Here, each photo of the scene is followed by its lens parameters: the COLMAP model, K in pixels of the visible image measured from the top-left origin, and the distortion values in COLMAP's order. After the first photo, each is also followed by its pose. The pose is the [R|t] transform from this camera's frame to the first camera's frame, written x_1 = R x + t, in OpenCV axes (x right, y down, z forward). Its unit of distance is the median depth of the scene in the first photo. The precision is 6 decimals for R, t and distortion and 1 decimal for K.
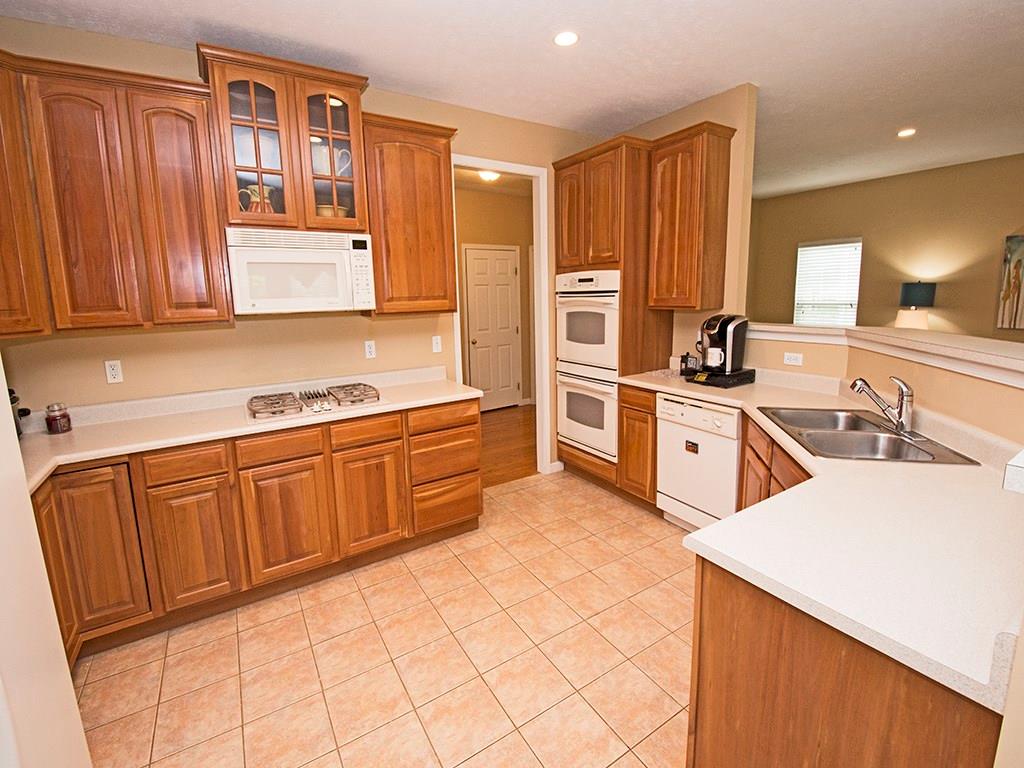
lens RADIAL K [[458.0, 0, 517.9], [0, 458.0, 376.2], [0, 0, 1]] dist [-0.010706, -0.002621]
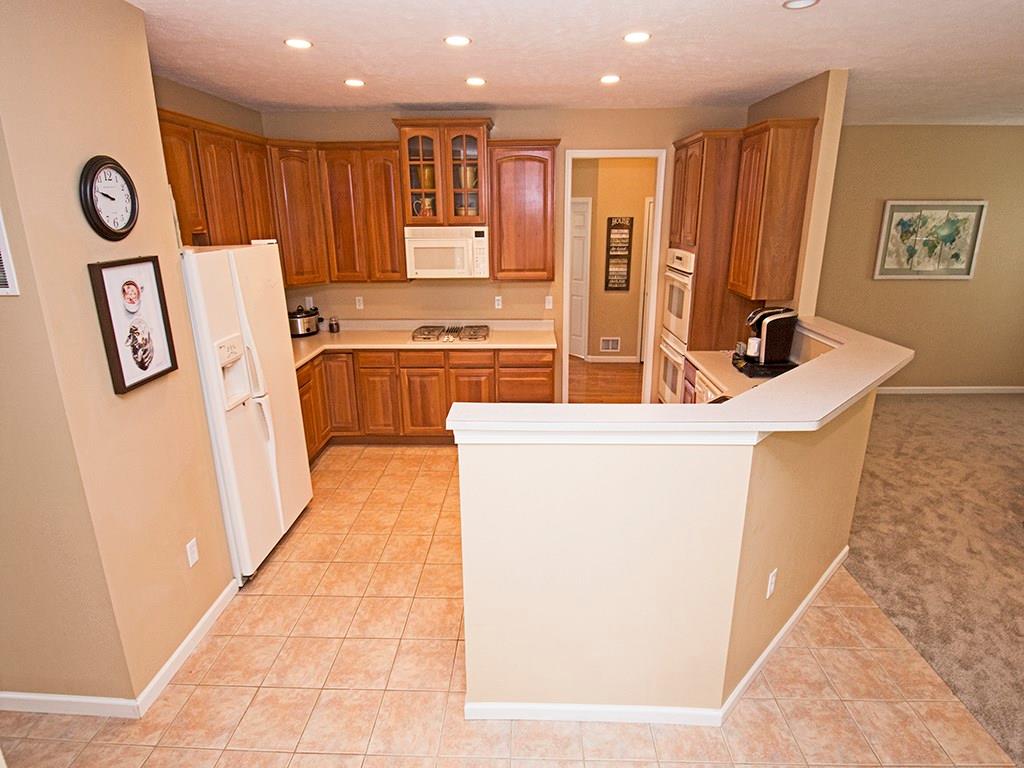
lens RADIAL K [[519.3, 0, 511.2], [0, 519.3, 383.2], [0, 0, 1]] dist [-0.011949, -0.002702]
pose [[0.818660, 0.199029, -0.538687, 0.677329], [-0.111031, 0.975180, 0.191564, -0.137561], [0.563444, -0.097015, 0.820439, -0.337899]]
